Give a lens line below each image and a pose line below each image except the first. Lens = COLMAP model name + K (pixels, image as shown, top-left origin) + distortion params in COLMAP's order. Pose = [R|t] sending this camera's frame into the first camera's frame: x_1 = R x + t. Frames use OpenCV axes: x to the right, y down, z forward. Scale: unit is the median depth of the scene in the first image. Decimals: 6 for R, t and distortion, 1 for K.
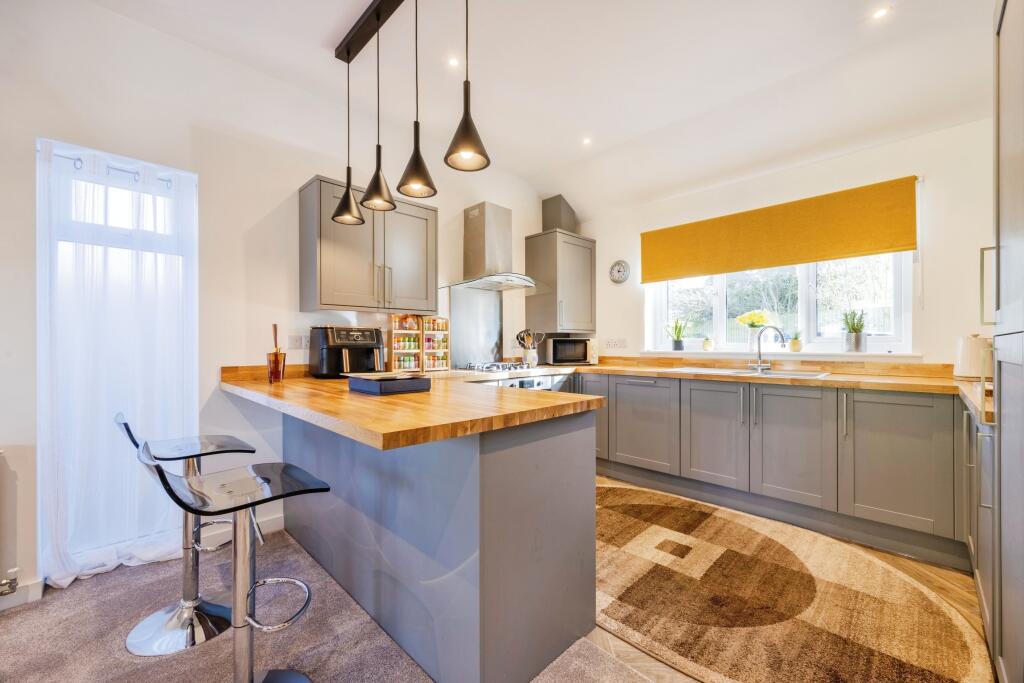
lens RADIAL K [[416.2, 0, 513.9], [0, 416.2, 345.9], [0, 0, 1]] dist [0.006807, -0.000791]
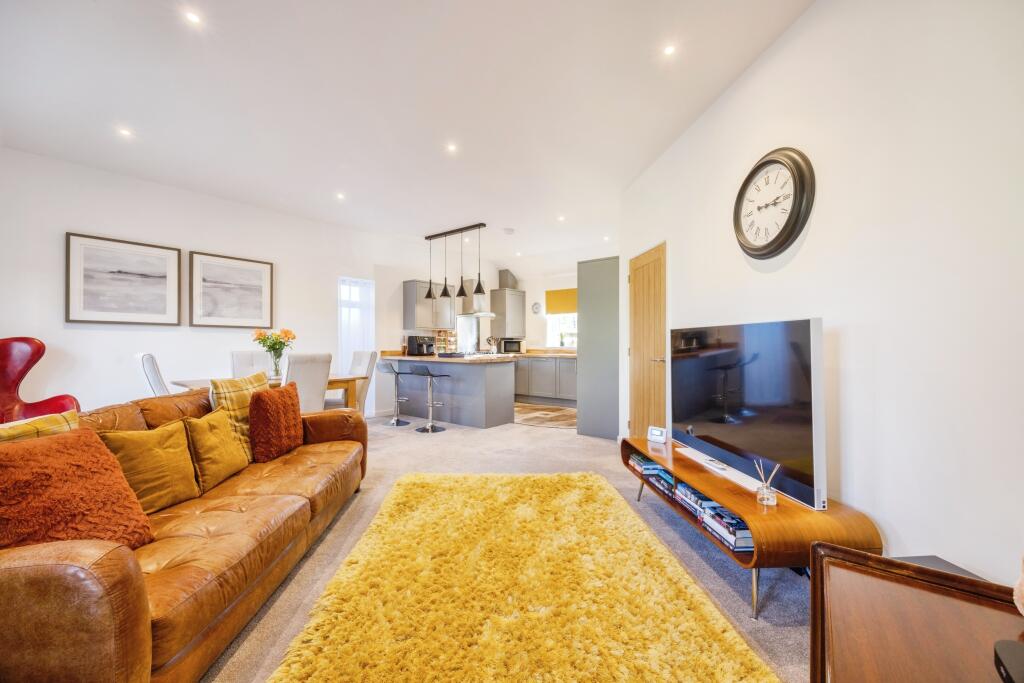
lens RADIAL K [[416.2, 0, 505.7], [0, 416.2, 343.8], [0, 0, 1]] dist [0.006807, -0.000791]
pose [[0.996246, 0.004745, 0.086441, -0.079986], [-0.004147, 0.999966, -0.007088, 0.013852], [-0.086472, 0.006703, 0.996232, -1.115619]]
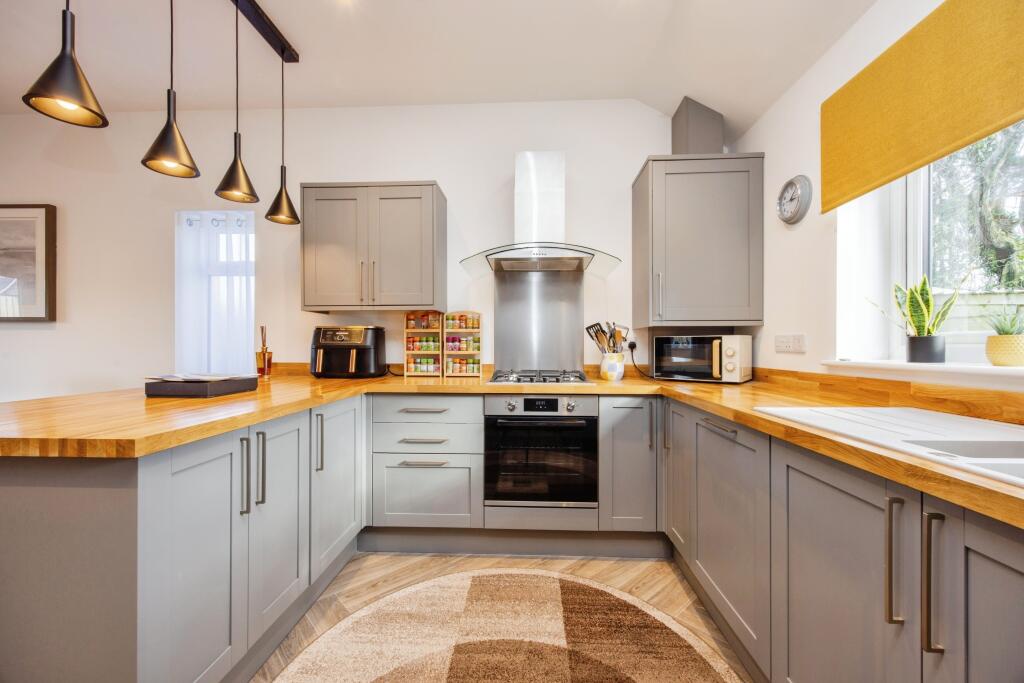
lens RADIAL K [[416.2, 0, 513.0], [0, 416.2, 345.8], [0, 0, 1]] dist [0.006807, -0.000791]
pose [[0.662784, 0.006217, -0.748785, 0.437788], [-0.007962, 0.999968, 0.001255, -0.003159], [0.748768, 0.005130, 0.662812, 0.455164]]
